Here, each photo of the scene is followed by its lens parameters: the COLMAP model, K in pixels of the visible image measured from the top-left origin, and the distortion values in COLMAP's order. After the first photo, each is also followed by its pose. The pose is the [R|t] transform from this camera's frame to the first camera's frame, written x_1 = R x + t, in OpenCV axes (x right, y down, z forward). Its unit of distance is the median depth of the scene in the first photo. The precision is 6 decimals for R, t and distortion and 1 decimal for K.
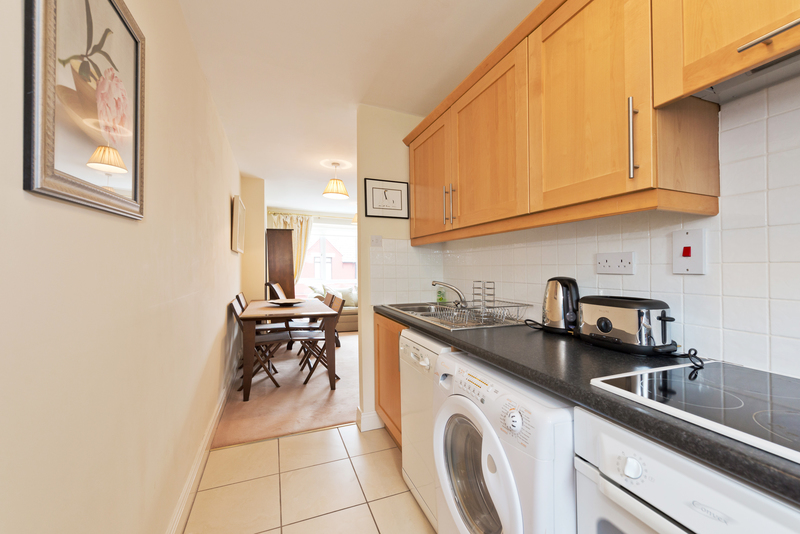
lens RADIAL K [[312.2, 0, 397.0], [0, 312.2, 265.2], [0, 0, 1]] dist [0.012599, 0.000041]
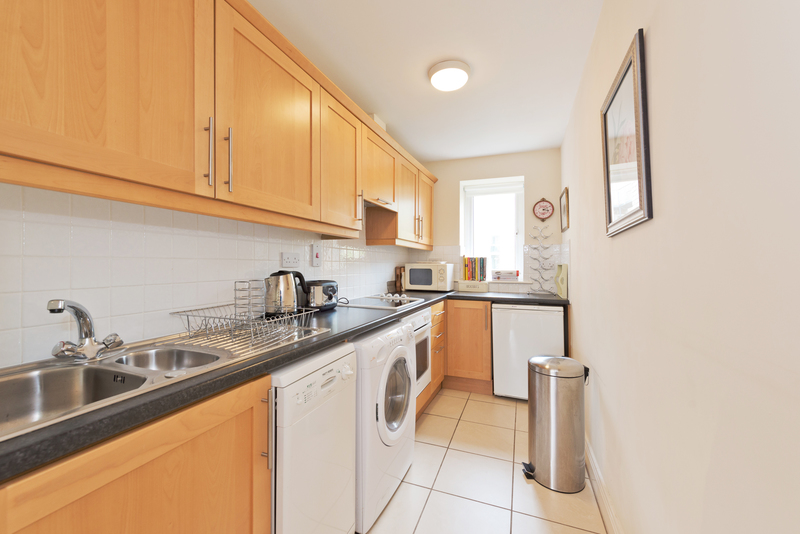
lens RADIAL K [[312.2, 0, 396.0], [0, 312.2, 268.0], [0, 0, 1]] dist [0.012599, 0.000041]
pose [[-0.728298, -0.029449, 0.684627, -0.614043], [-0.030808, 0.999473, 0.010220, 0.001951], [-0.684568, -0.013649, -0.728822, 1.500841]]
